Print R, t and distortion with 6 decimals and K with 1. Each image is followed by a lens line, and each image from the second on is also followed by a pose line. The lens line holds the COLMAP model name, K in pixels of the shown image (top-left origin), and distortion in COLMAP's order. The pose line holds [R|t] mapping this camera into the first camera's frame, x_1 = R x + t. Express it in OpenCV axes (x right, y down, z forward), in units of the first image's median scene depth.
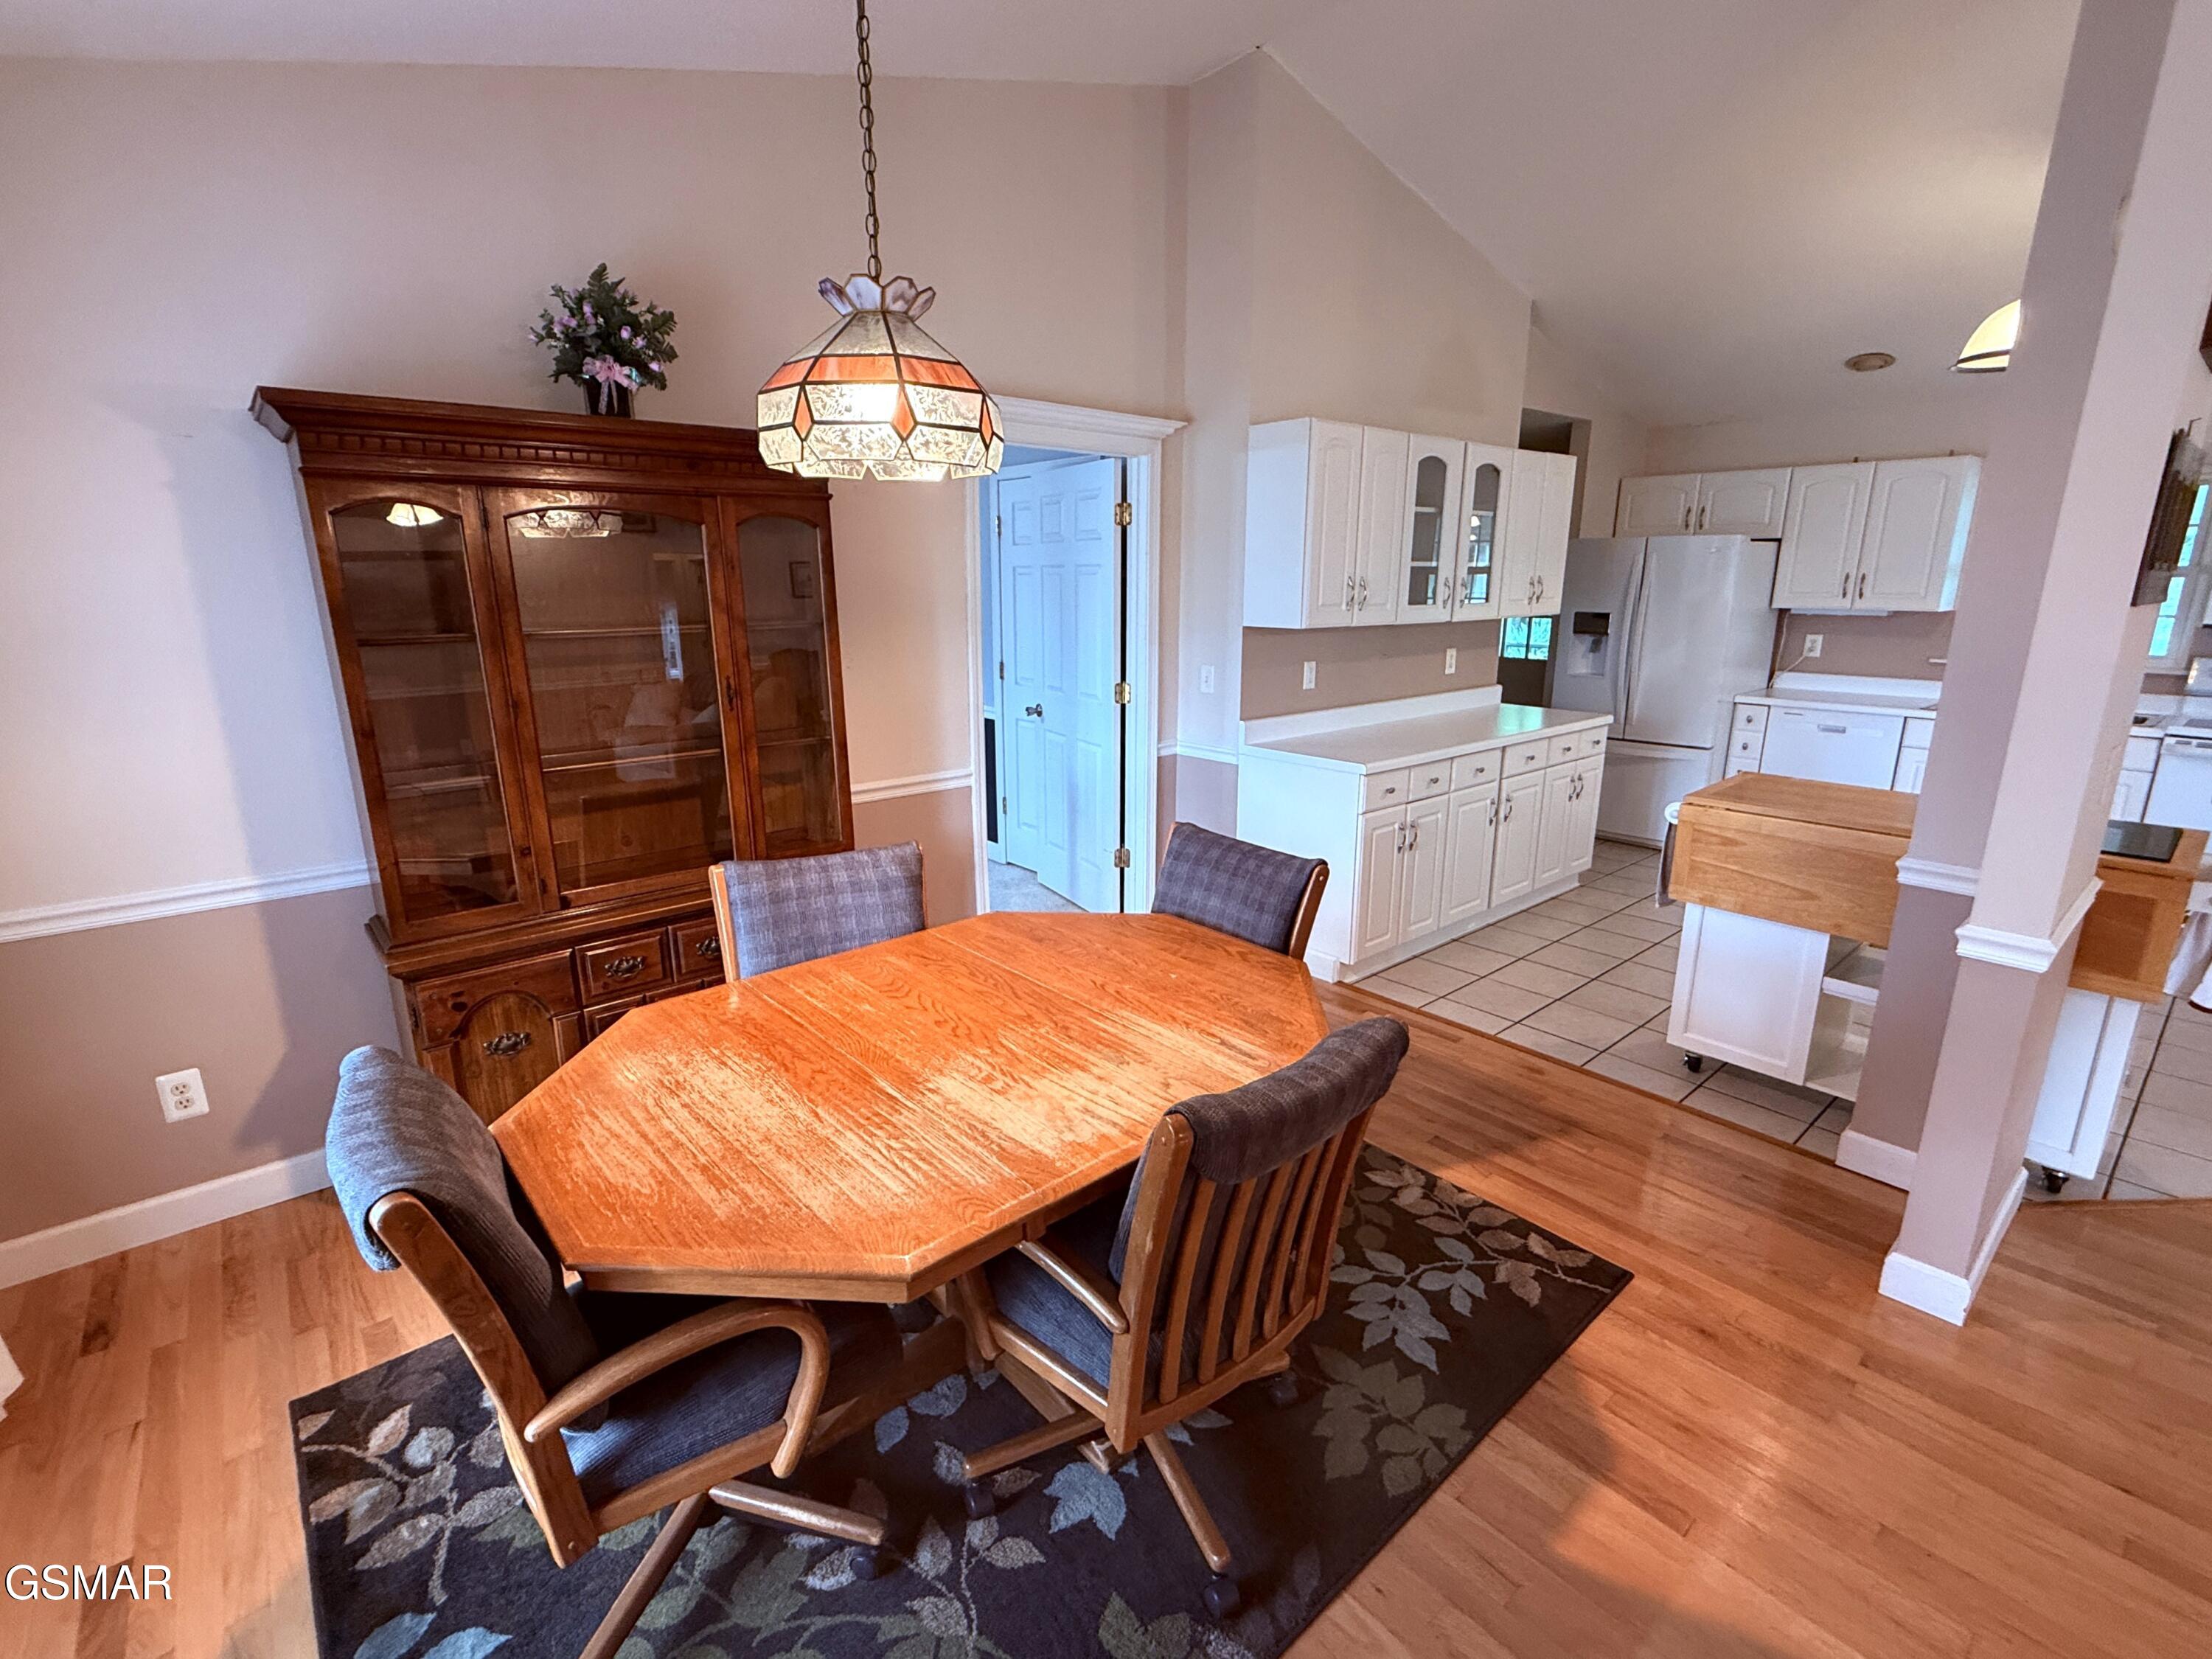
lens RADIAL K [[1007.7, 0, 1102.3], [0, 1007.7, 829.6], [0, 0, 1]] dist [-0.000287, 0.000198]
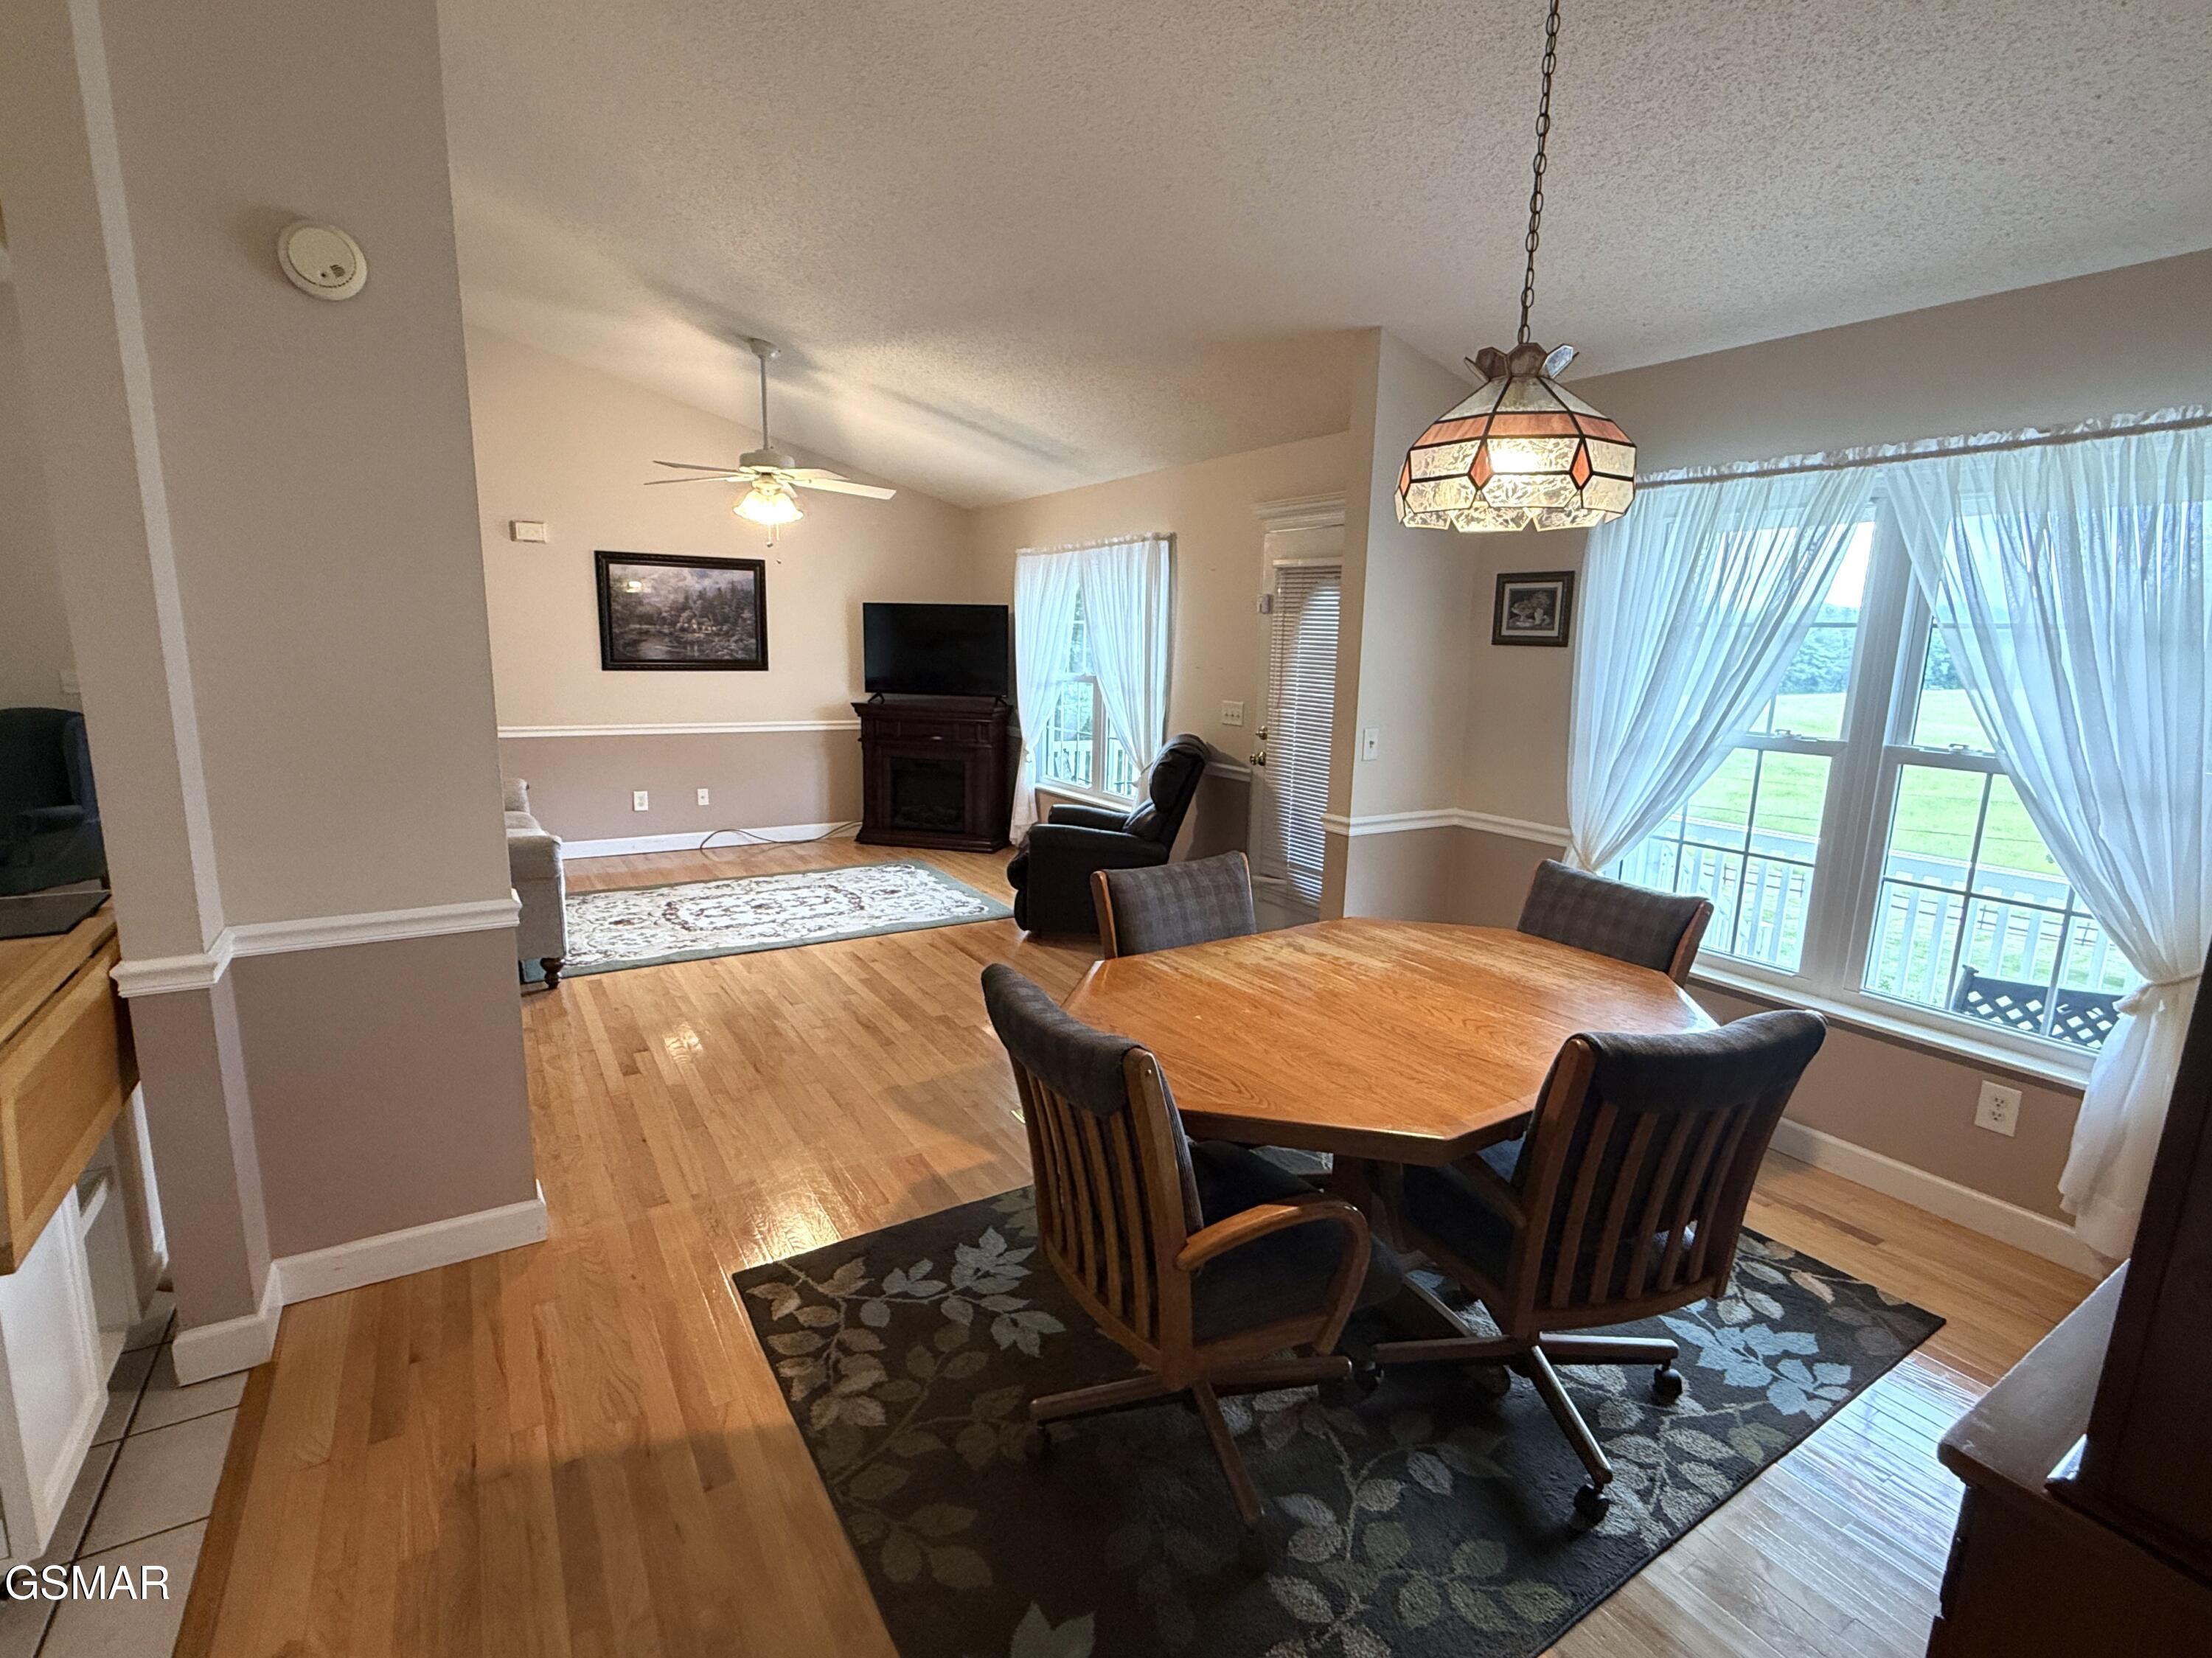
lens RADIAL K [[1040.2, 0, 1098.5], [0, 1040.2, 826.9], [0, 0, 1]] dist [0.000887, -0.000011]
pose [[-0.987845, -0.050080, 0.147157, 0.020323], [0.016231, 0.908274, 0.418060, -0.334310], [-0.154595, 0.415367, -0.896421, 1.380642]]
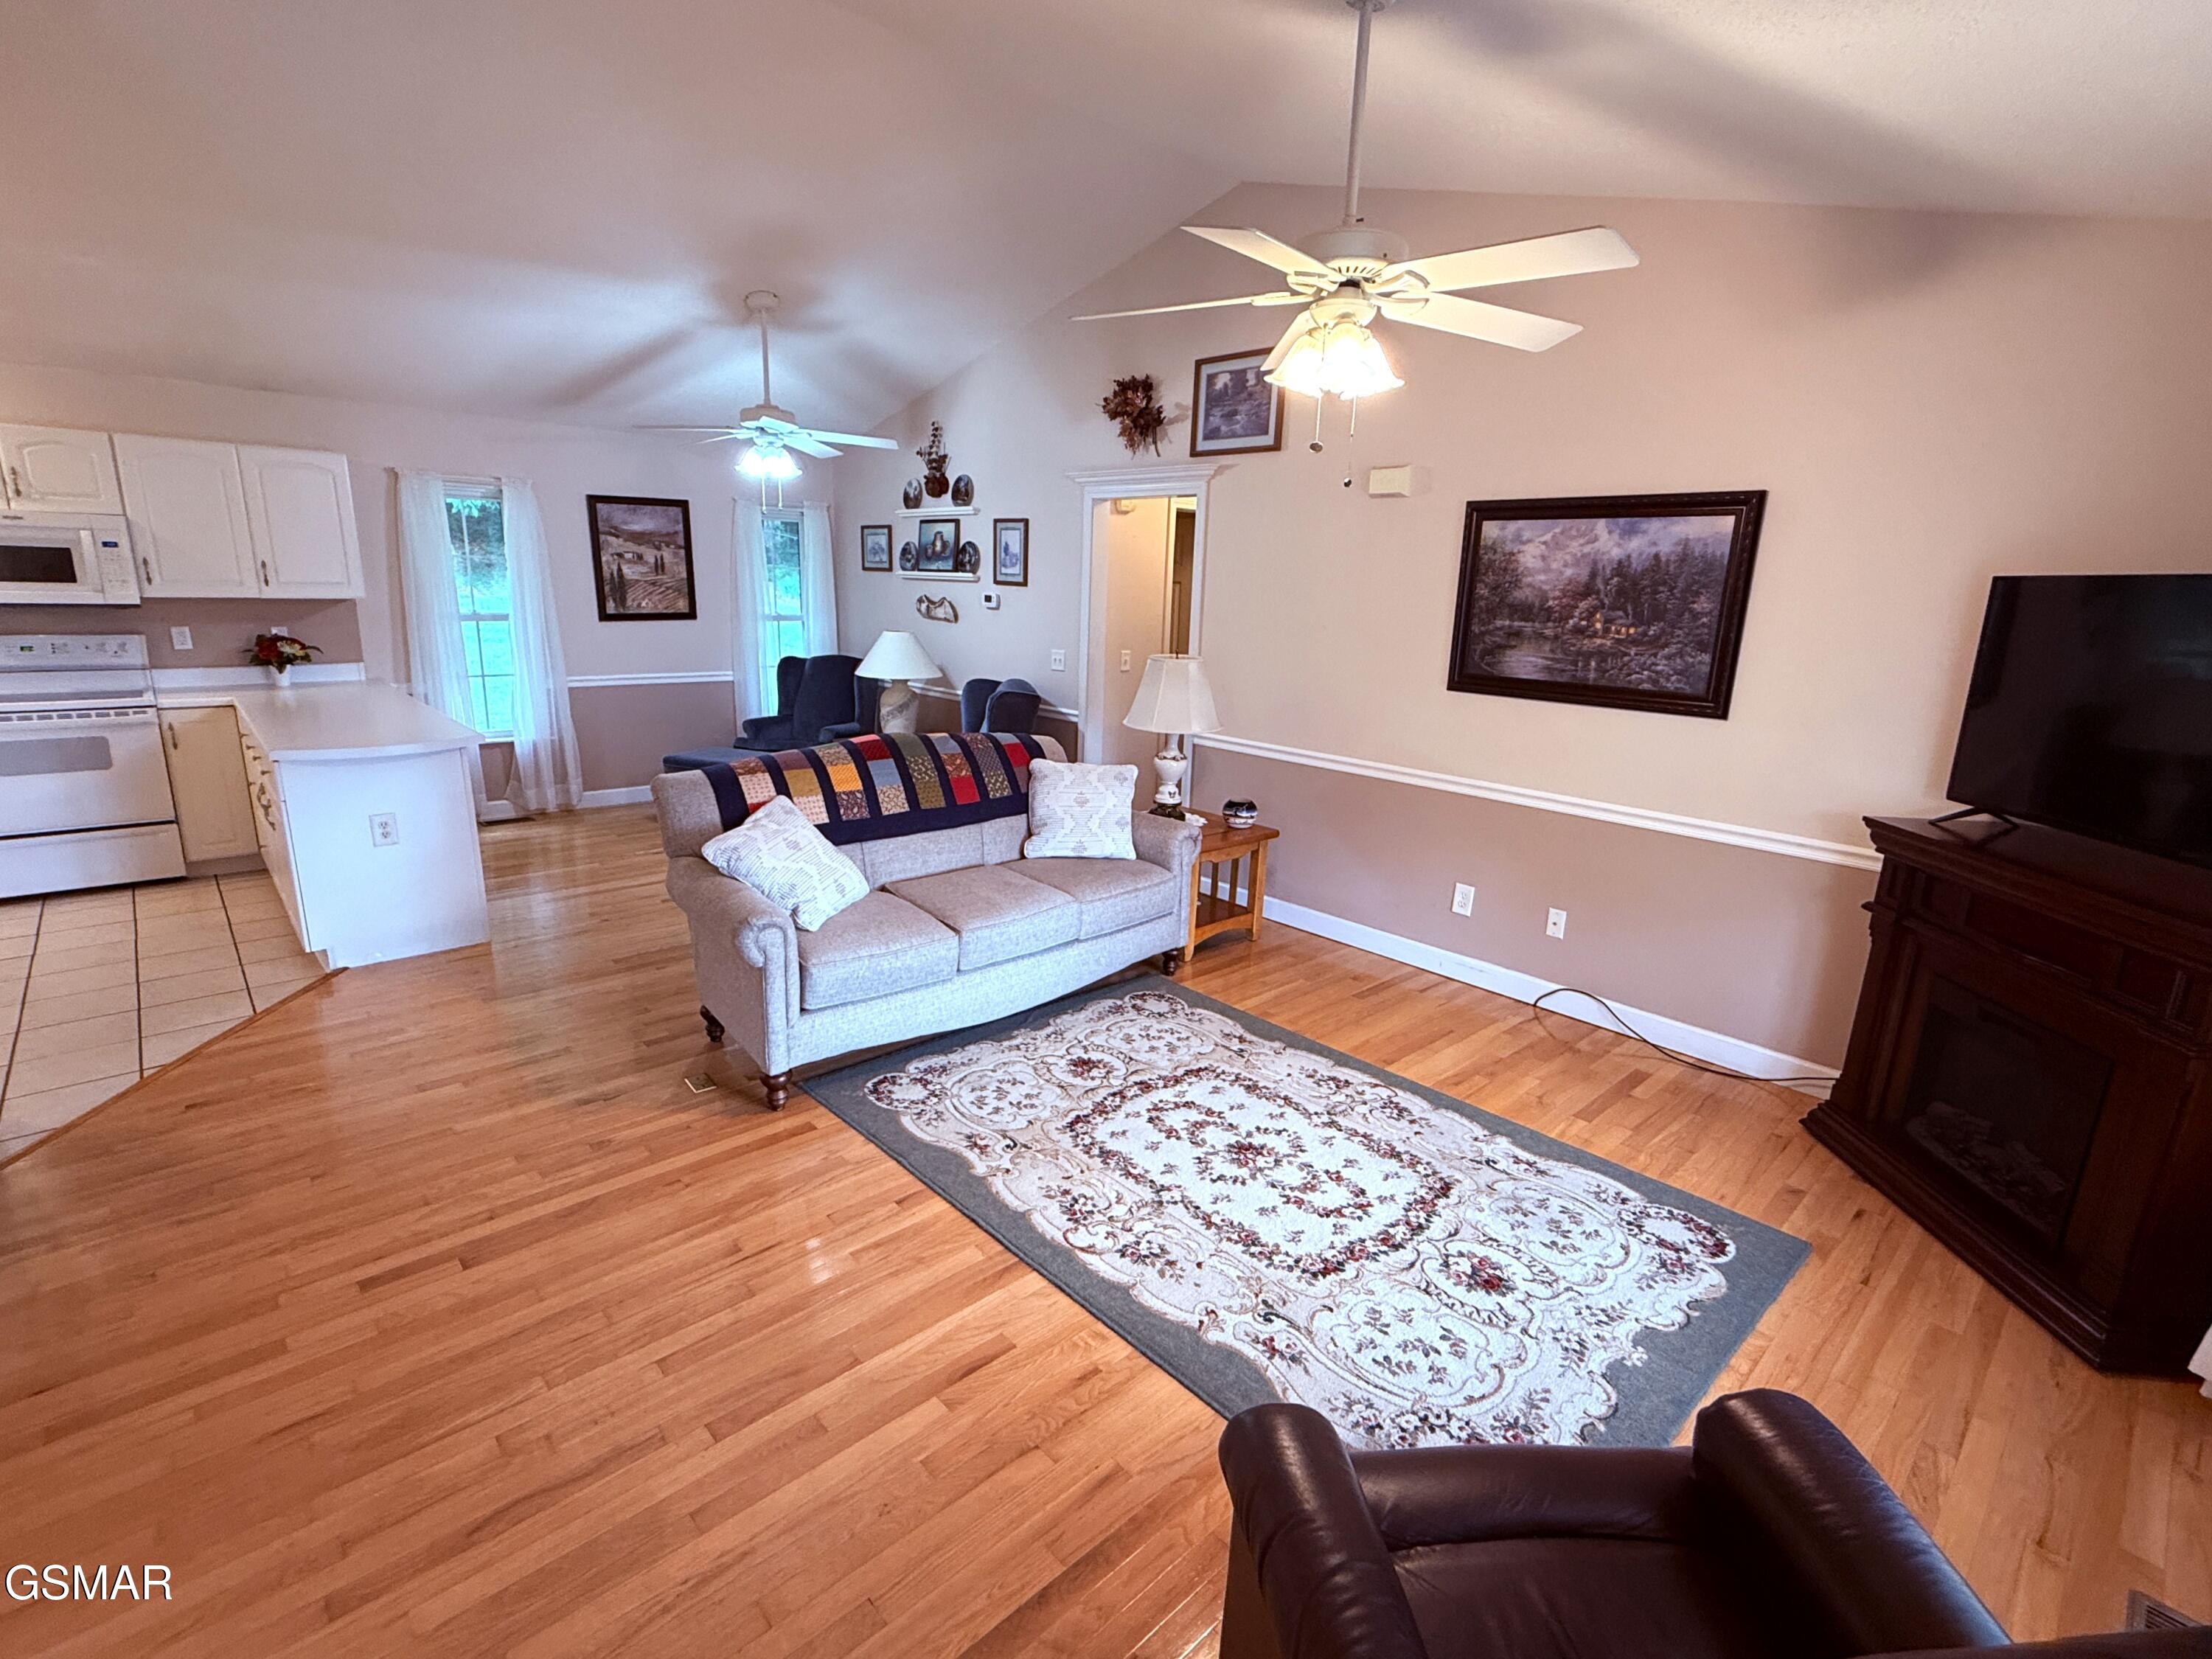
lens RADIAL K [[1026.5, 0, 1101.5], [0, 1026.5, 829.1], [0, 0, 1]] dist [0.001813, -0.000256]
pose [[-0.039739, -0.234697, 0.971256, 0.011618], [0.216986, 0.946801, 0.237666, 0.034621], [-0.975366, 0.220193, 0.013301, -0.177925]]
